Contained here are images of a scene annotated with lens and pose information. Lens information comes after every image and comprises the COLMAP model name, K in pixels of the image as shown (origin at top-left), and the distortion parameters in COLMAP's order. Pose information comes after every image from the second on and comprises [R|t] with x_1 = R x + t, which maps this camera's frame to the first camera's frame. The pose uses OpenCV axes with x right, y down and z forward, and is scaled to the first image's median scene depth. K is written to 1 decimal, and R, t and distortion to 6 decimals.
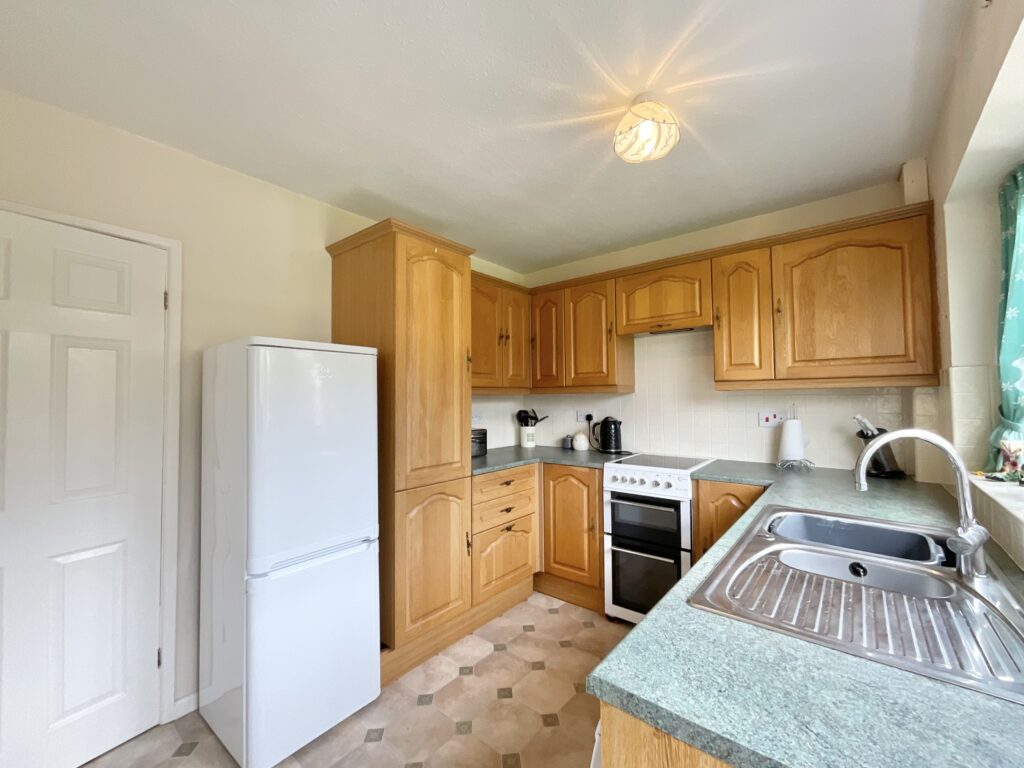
lens RADIAL K [[420.4, 0, 507.0], [0, 420.4, 386.3], [0, 0, 1]] dist [-0.002012, -0.000080]
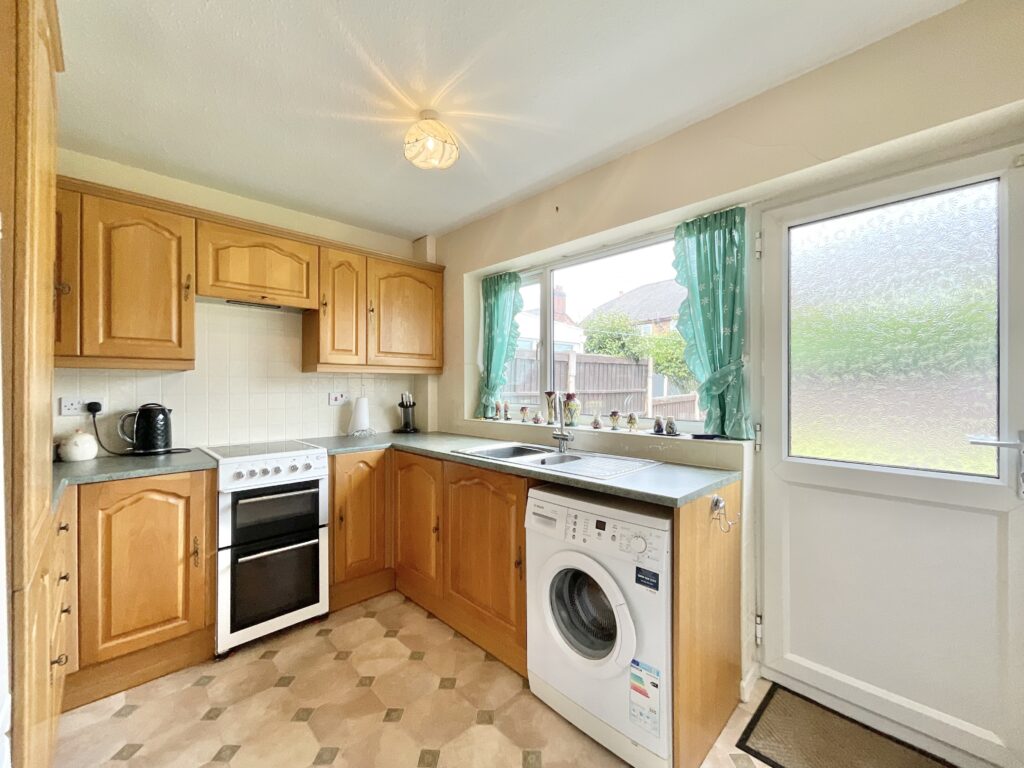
lens RADIAL K [[420.4, 0, 507.0], [0, 420.4, 386.3], [0, 0, 1]] dist [-0.002012, -0.000080]
pose [[0.109522, 0.013384, 0.993894, -0.486267], [-0.024798, 0.999635, -0.010729, 0.044009], [-0.993675, -0.023471, 0.109813, 0.398888]]
